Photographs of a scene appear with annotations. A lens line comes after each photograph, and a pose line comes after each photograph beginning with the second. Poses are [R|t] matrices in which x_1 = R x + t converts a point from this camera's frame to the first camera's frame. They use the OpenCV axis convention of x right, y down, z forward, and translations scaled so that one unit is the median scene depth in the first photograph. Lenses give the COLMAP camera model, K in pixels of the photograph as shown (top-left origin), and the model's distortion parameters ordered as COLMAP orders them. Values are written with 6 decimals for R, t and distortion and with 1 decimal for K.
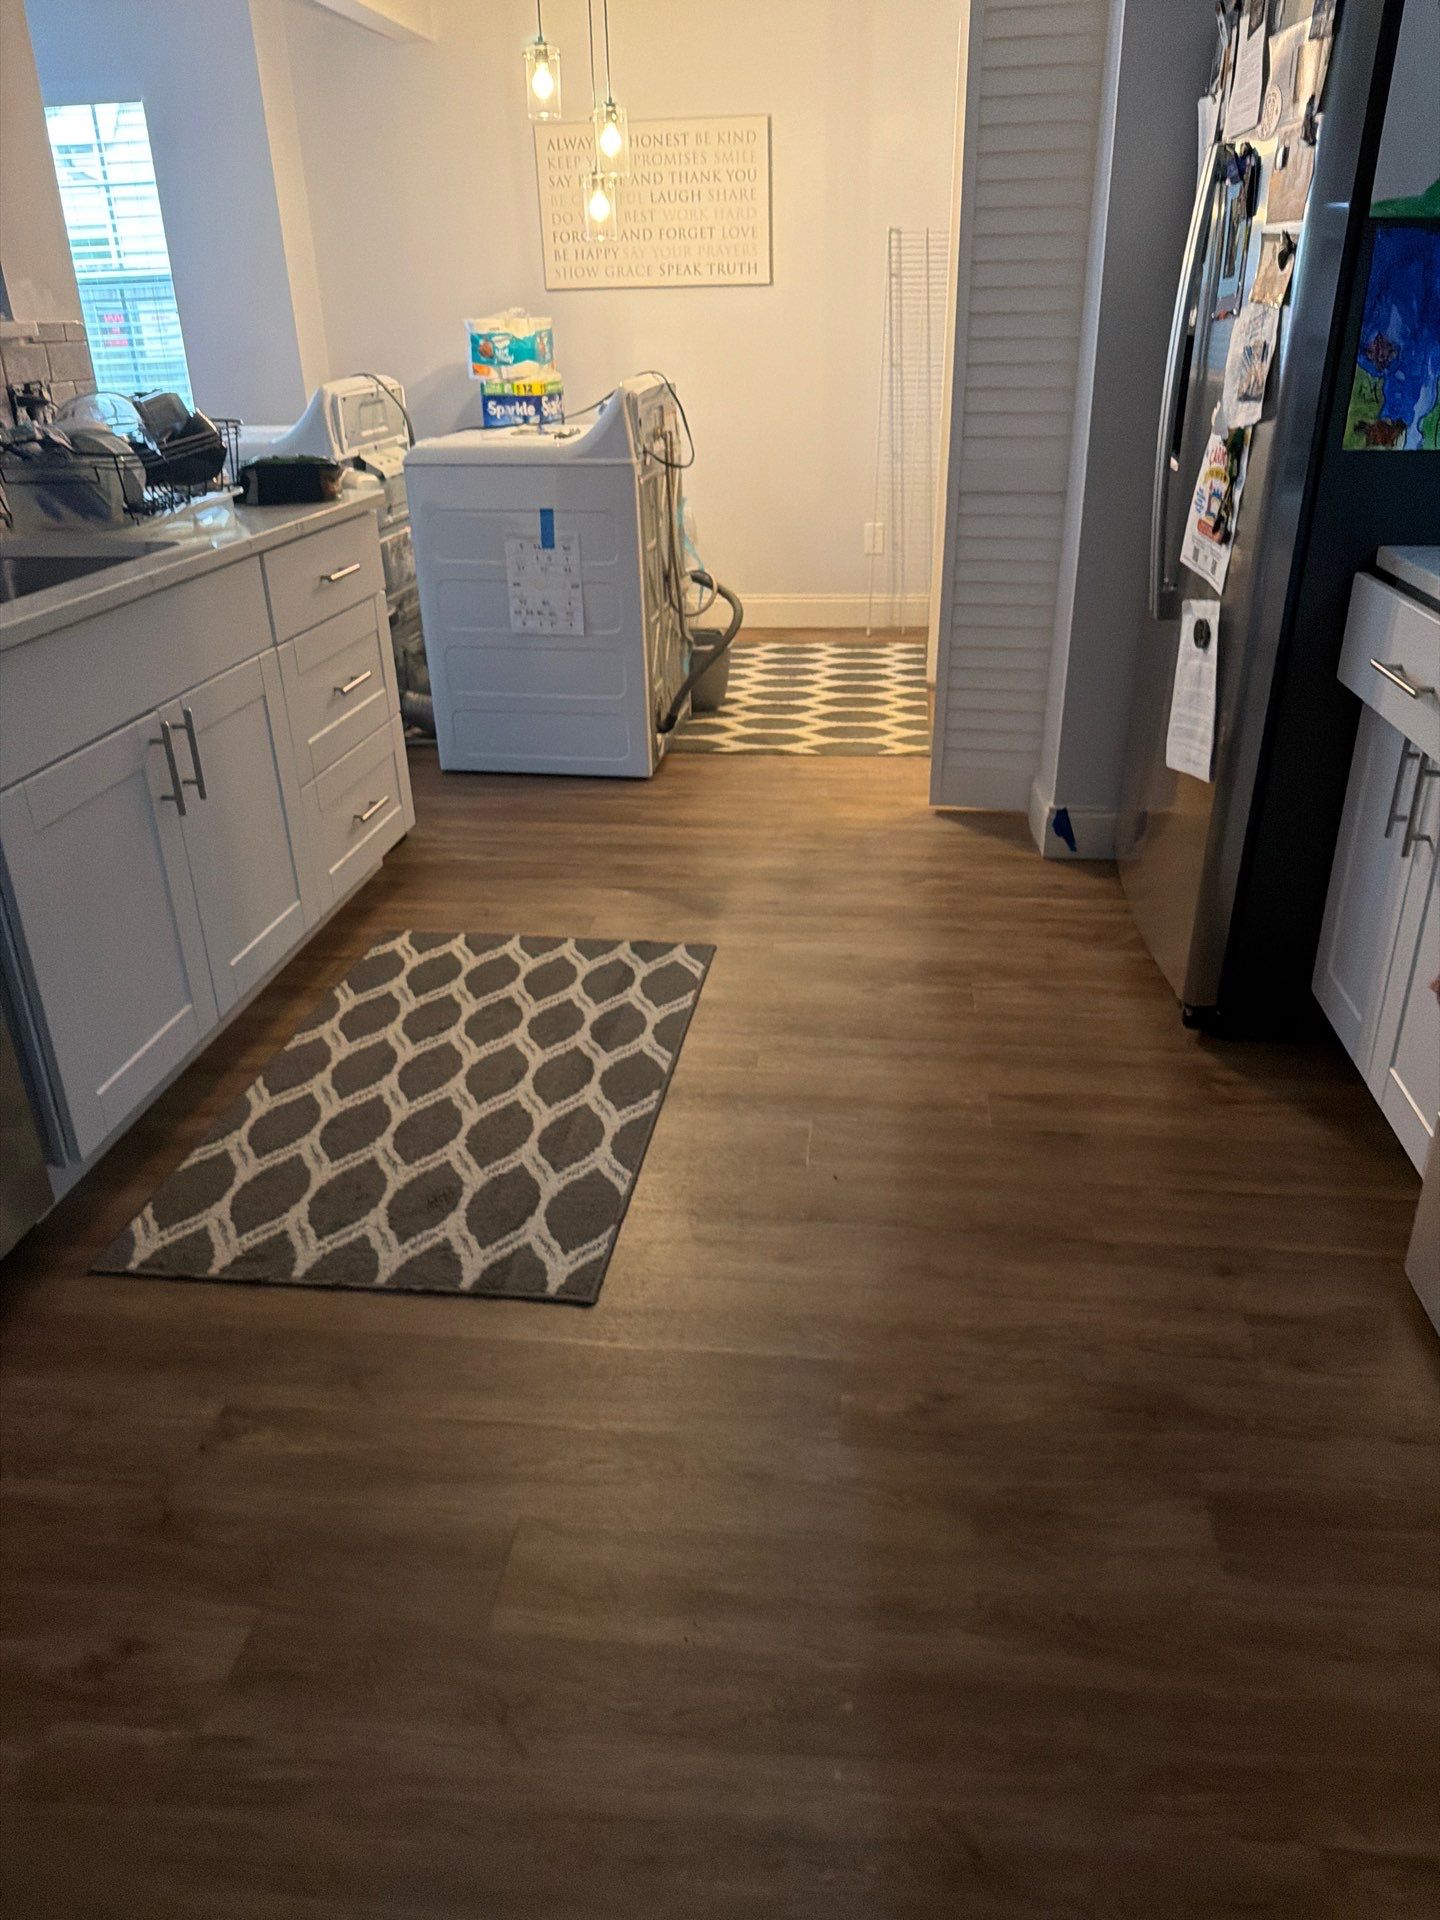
lens RADIAL K [[1371.0, 0, 728.3], [0, 1371.0, 944.5], [0, 0, 1]] dist [0.028672, -0.051138]
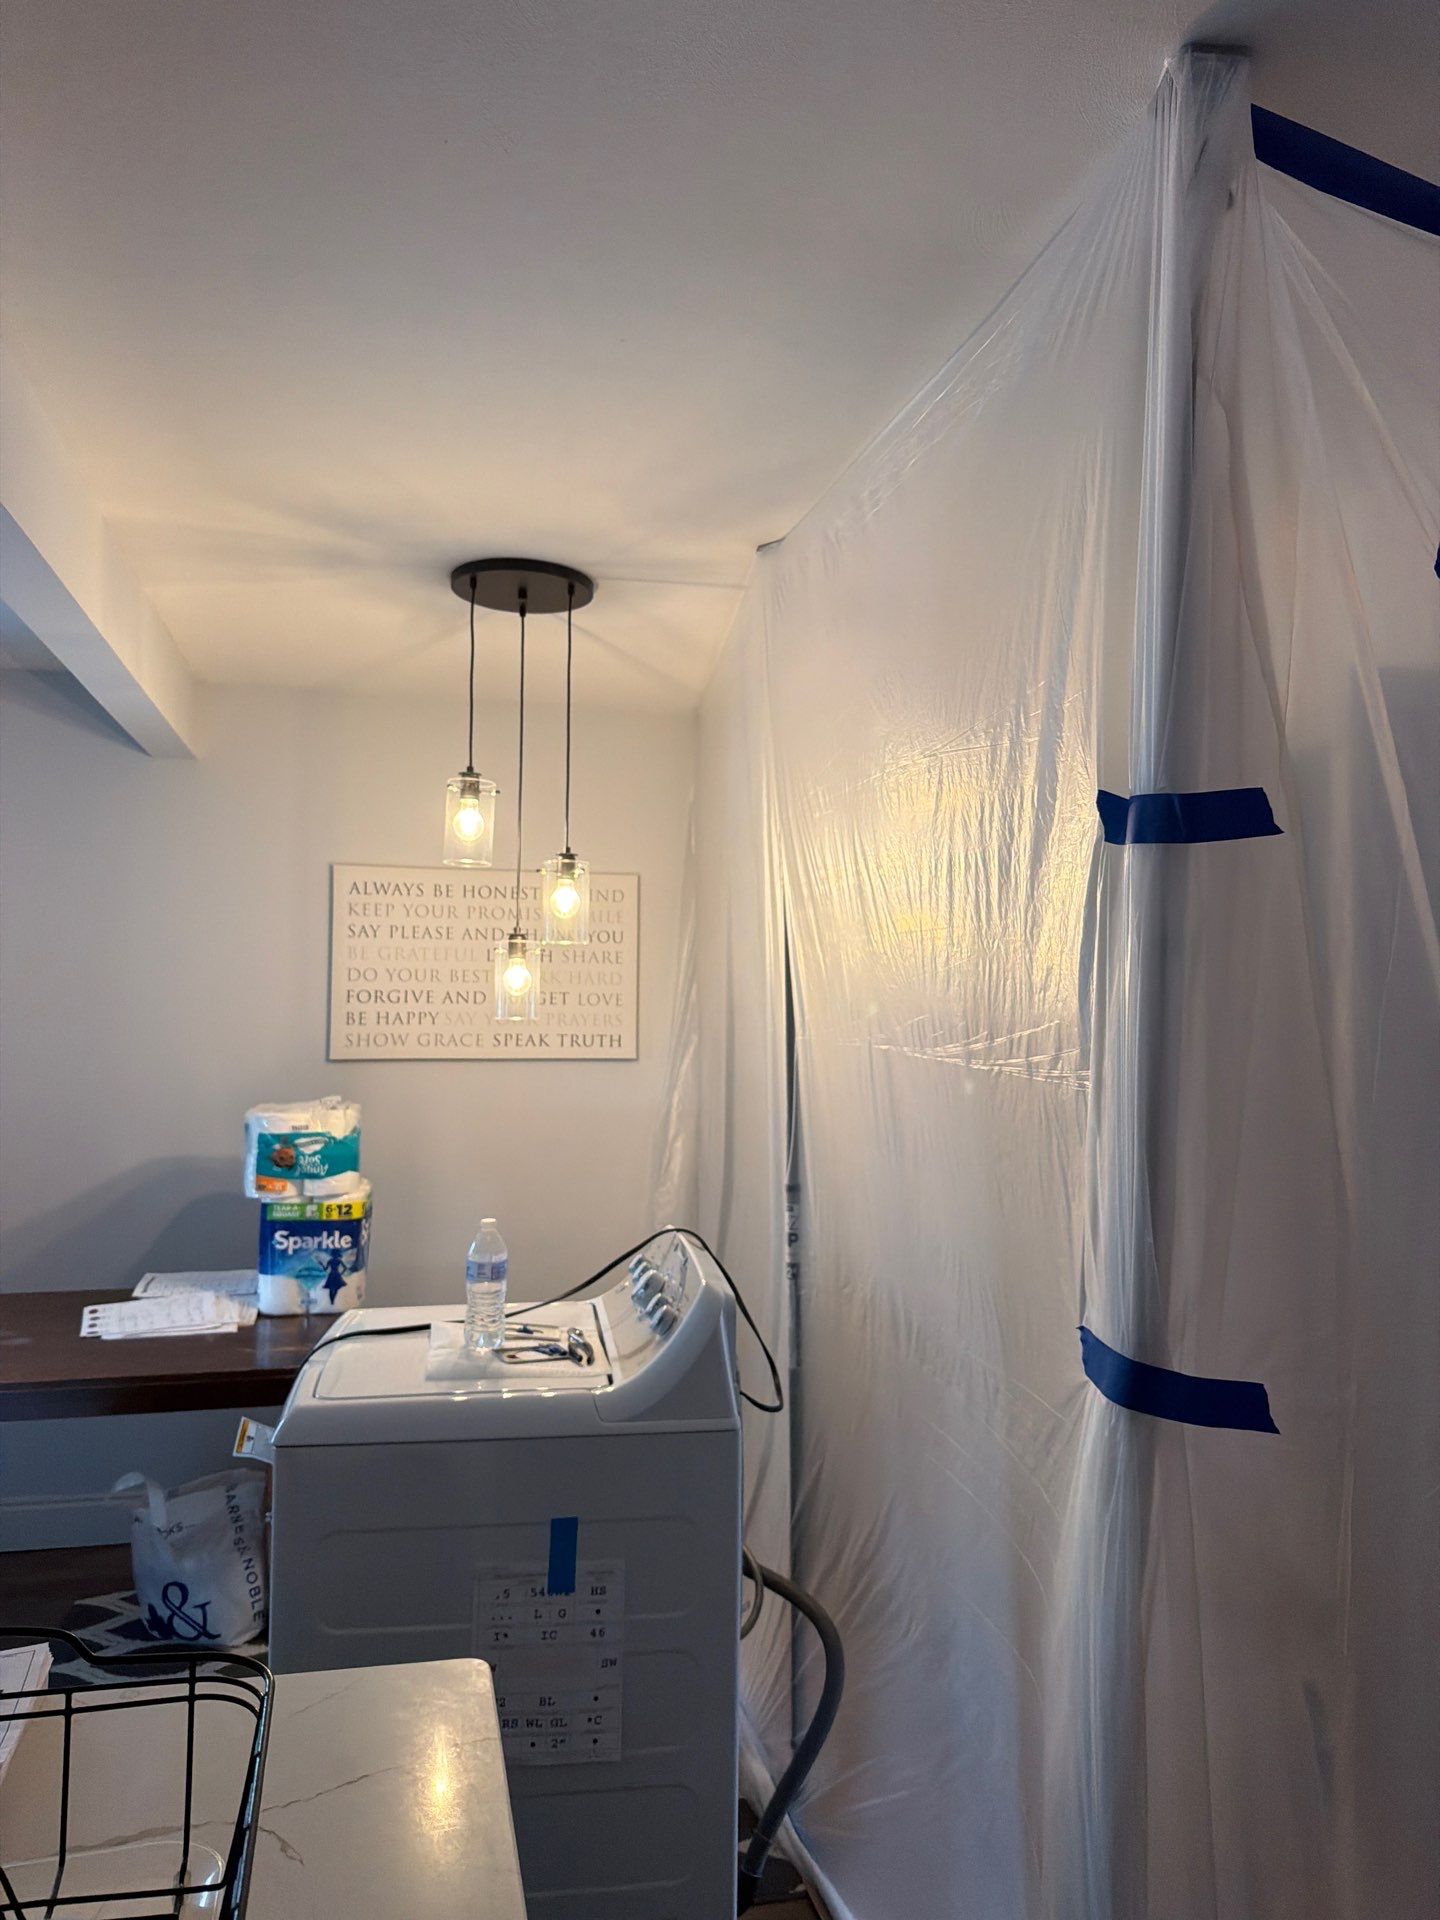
lens RADIAL K [[1371.0, 0, 712.0], [0, 1371.0, 923.1], [0, 0, 1]] dist [0.028672, -0.051138]
pose [[0.940991, 0.049136, 0.334847, -0.368285], [0.116772, 0.881505, -0.457508, -0.363496], [-0.317649, 0.469612, 0.823750, 0.602137]]
